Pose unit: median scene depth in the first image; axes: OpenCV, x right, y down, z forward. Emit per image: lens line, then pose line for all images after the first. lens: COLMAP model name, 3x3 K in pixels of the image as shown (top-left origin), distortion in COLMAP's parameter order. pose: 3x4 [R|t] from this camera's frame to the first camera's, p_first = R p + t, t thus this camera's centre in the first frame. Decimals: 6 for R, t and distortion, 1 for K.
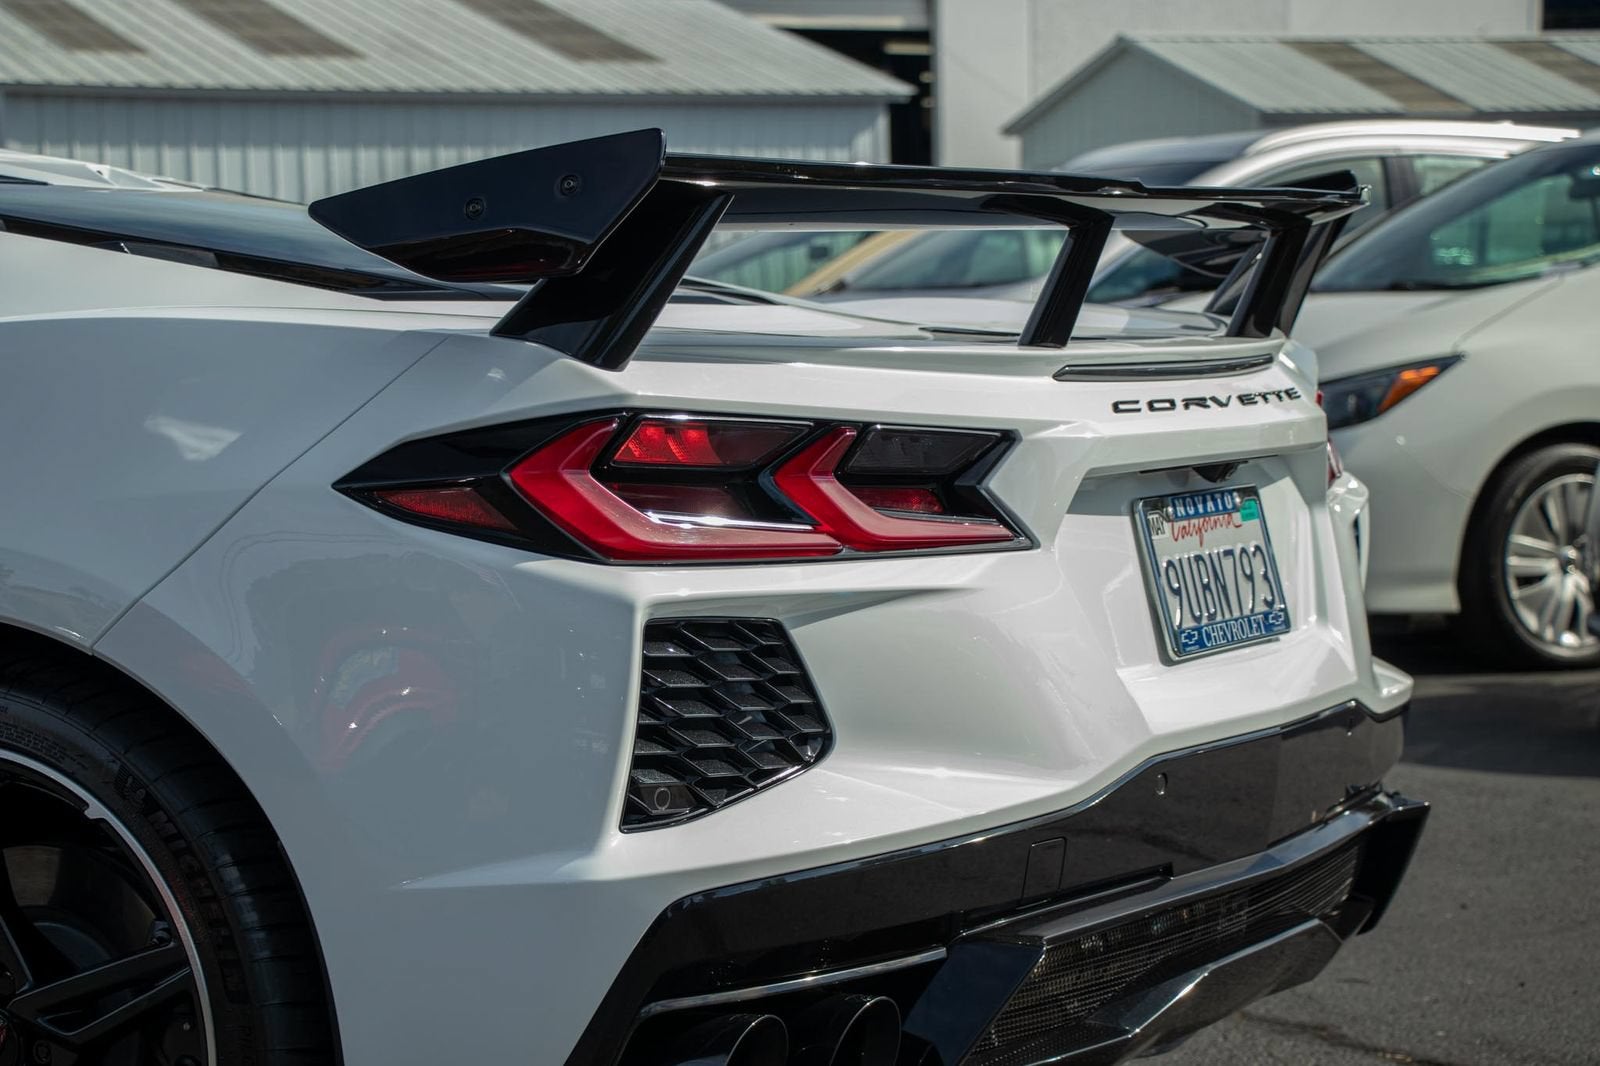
lens RADIAL K [[3795.5, 0, 800.0], [0, 3795.5, 533.0], [0, 0, 1]] dist [0.380462, 0.280596]
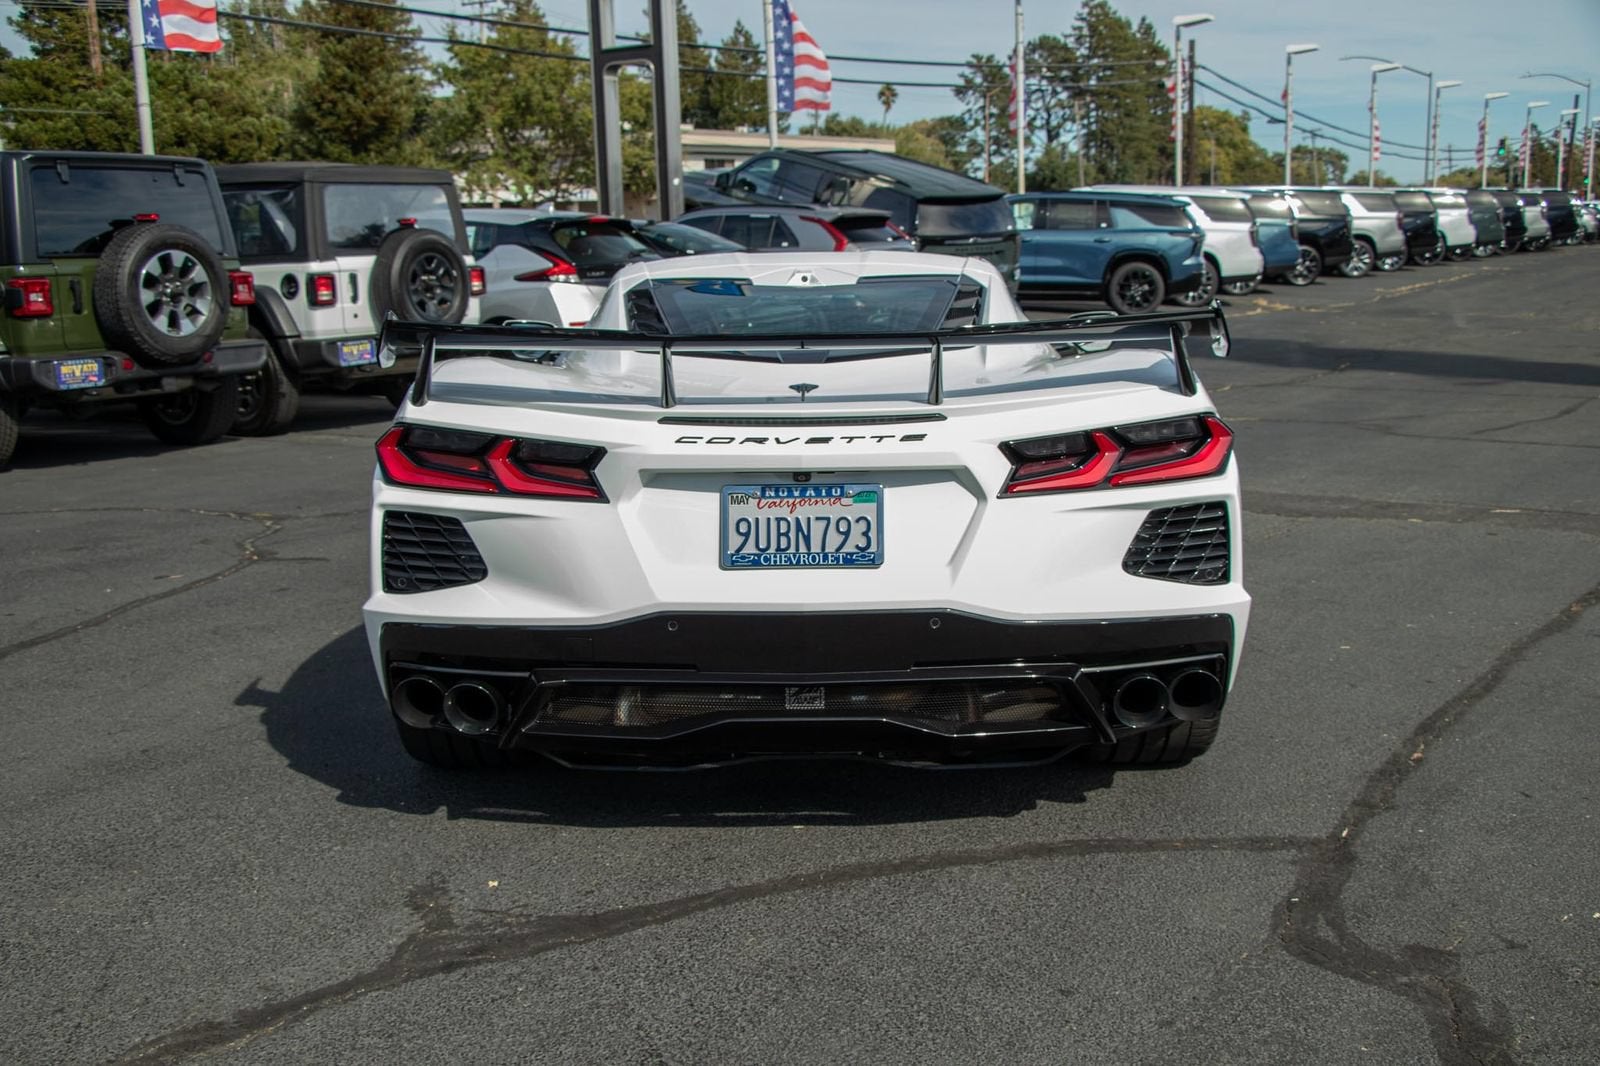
lens RADIAL K [[1726.9, 0, 805.4], [0, 1726.9, 568.7], [0, 0, 1]] dist [-0.092996, 0.295296]
pose [[0.459750, 0.188723, -0.867764, 0.954736], [-0.048804, 0.981051, 0.187504, -0.145849], [0.886707, -0.043854, 0.460248, 0.652878]]
